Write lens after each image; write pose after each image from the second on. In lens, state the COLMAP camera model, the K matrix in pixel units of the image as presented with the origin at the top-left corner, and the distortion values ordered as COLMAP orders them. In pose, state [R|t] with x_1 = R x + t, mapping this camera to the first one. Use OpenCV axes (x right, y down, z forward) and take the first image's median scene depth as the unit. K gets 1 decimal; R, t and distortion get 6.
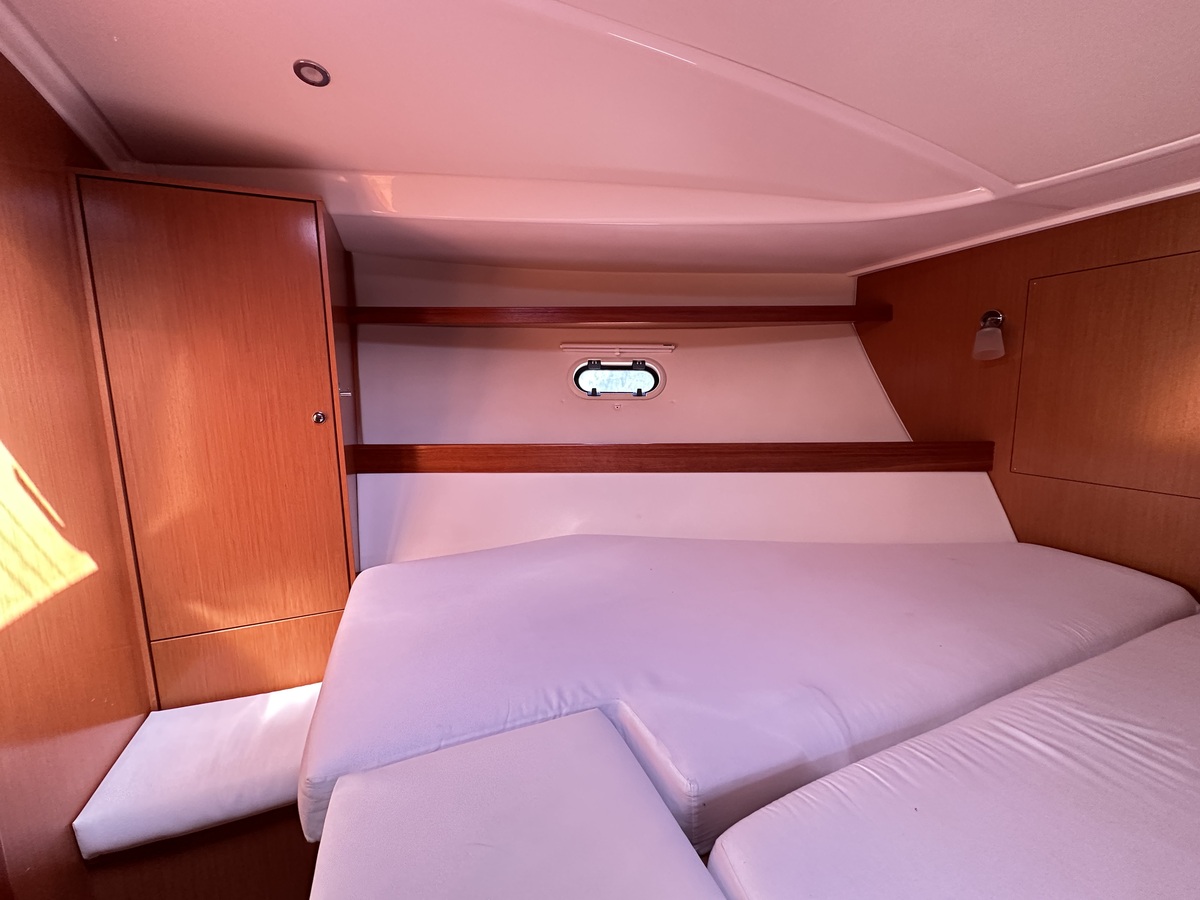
lens RADIAL K [[478.7, 0, 602.7], [0, 478.7, 449.3], [0, 0, 1]] dist [-0.004318, 0.000412]
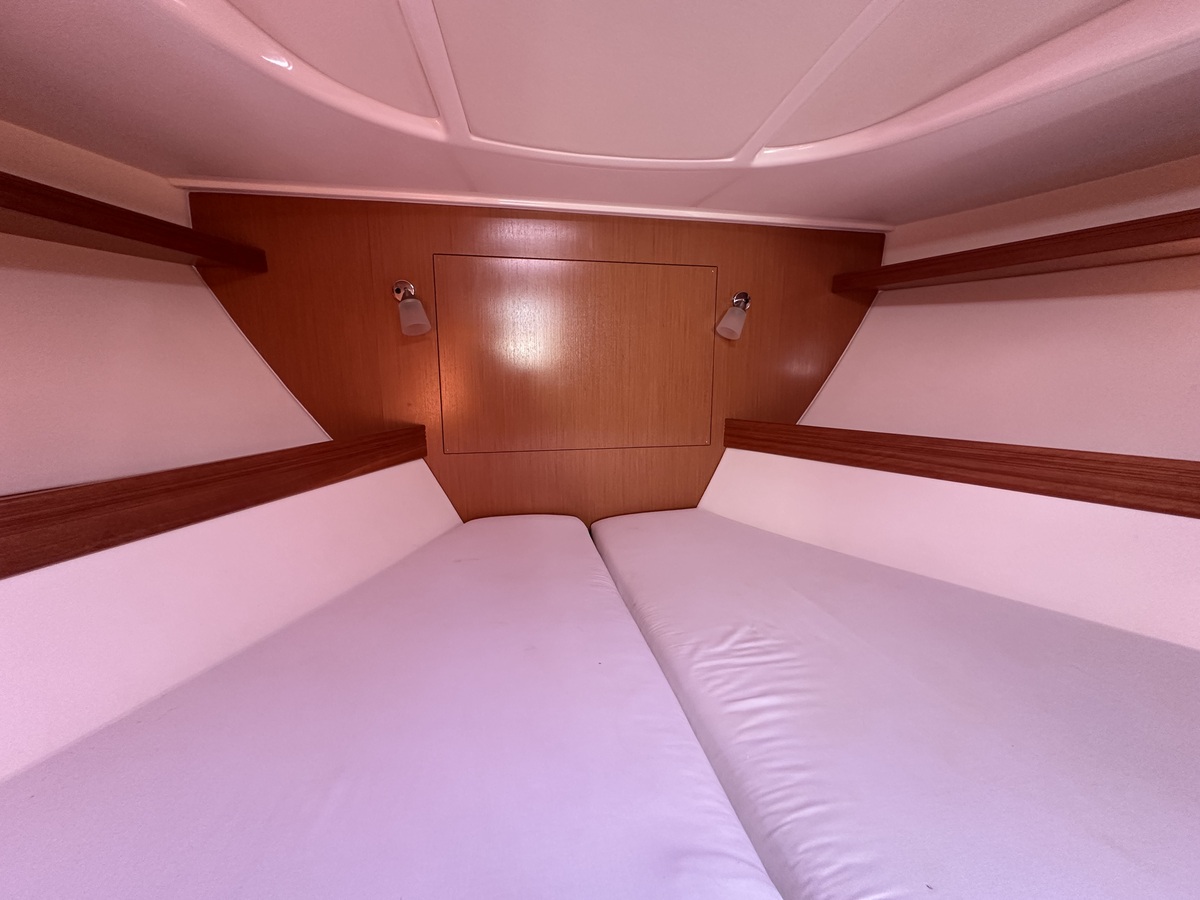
lens RADIAL K [[478.7, 0, 600.2], [0, 478.7, 448.9], [0, 0, 1]] dist [-0.004318, 0.000412]
pose [[0.190054, -0.137252, 0.972132, -0.030435], [0.132048, 0.984756, 0.113218, -0.031495], [-0.972853, 0.106851, 0.205281, 0.474370]]
